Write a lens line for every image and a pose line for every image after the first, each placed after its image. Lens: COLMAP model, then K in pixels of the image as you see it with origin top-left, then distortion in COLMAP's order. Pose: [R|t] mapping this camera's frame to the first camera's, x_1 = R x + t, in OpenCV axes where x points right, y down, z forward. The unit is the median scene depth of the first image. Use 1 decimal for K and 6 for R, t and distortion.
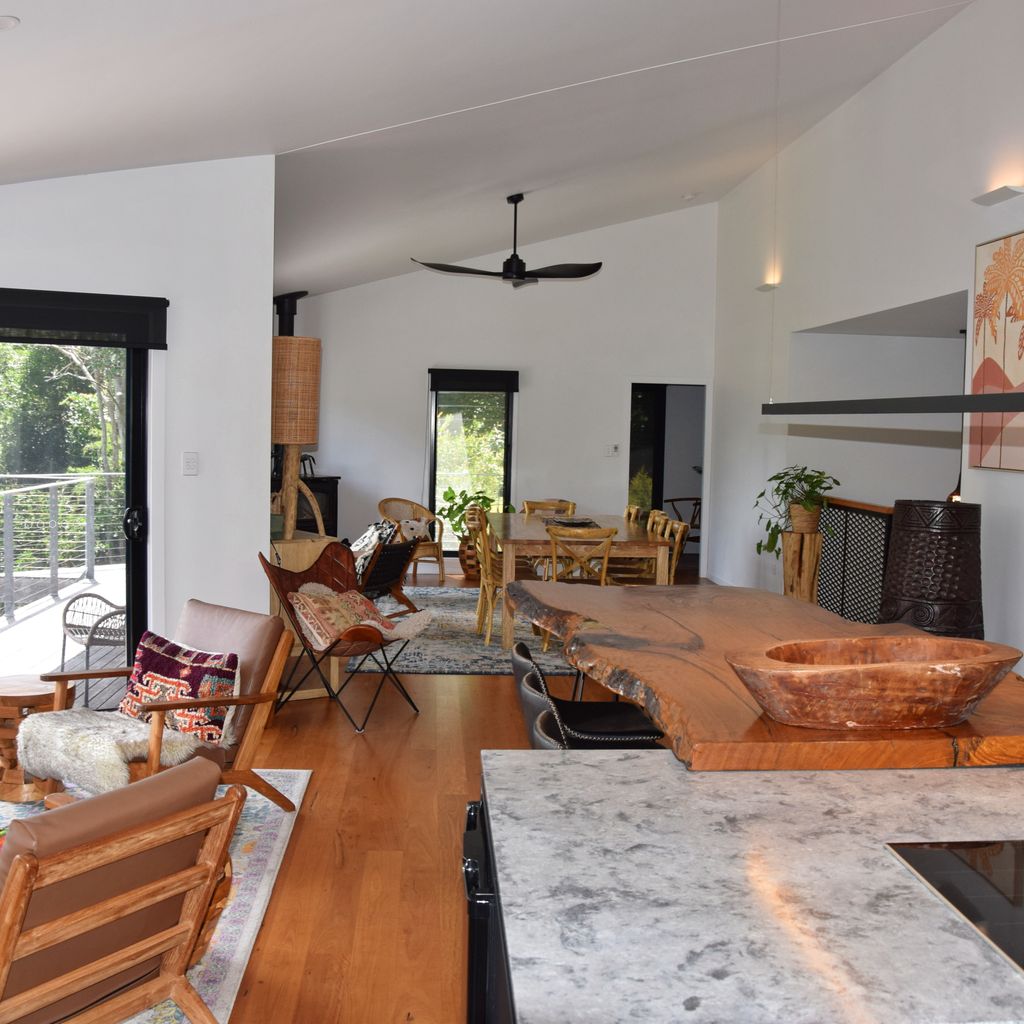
lens RADIAL K [[1166.8, 0, 512.0], [0, 1166.8, 512.0], [0, 0, 1]] dist [-0.158424, -0.001573]
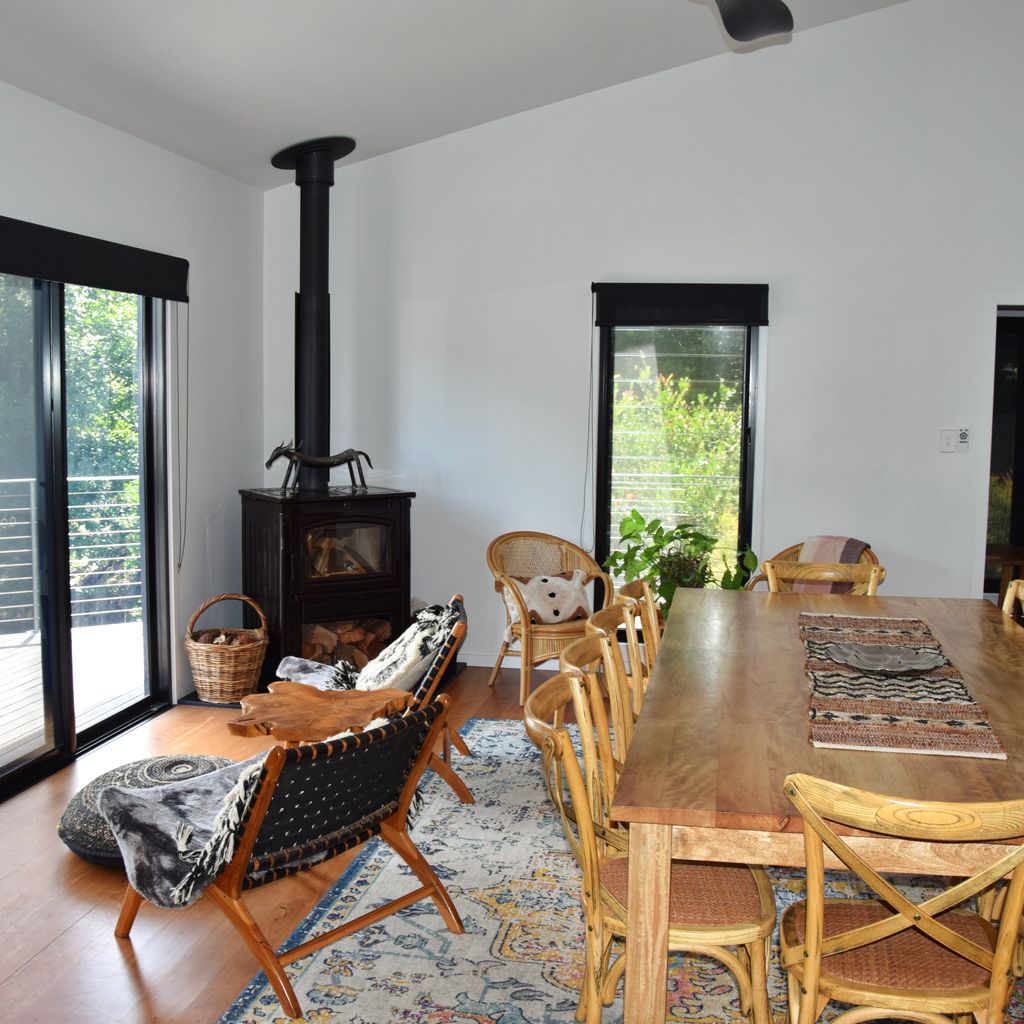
lens RADIAL K [[1166.8, 0, 512.0], [0, 1166.8, 512.0], [0, 0, 1]] dist [-0.158424, -0.001573]
pose [[0.968426, 0.013182, -0.248951, 0.023982], [-0.006221, 0.999568, 0.028728, -0.036003], [0.249222, -0.026272, 0.968090, 0.490266]]
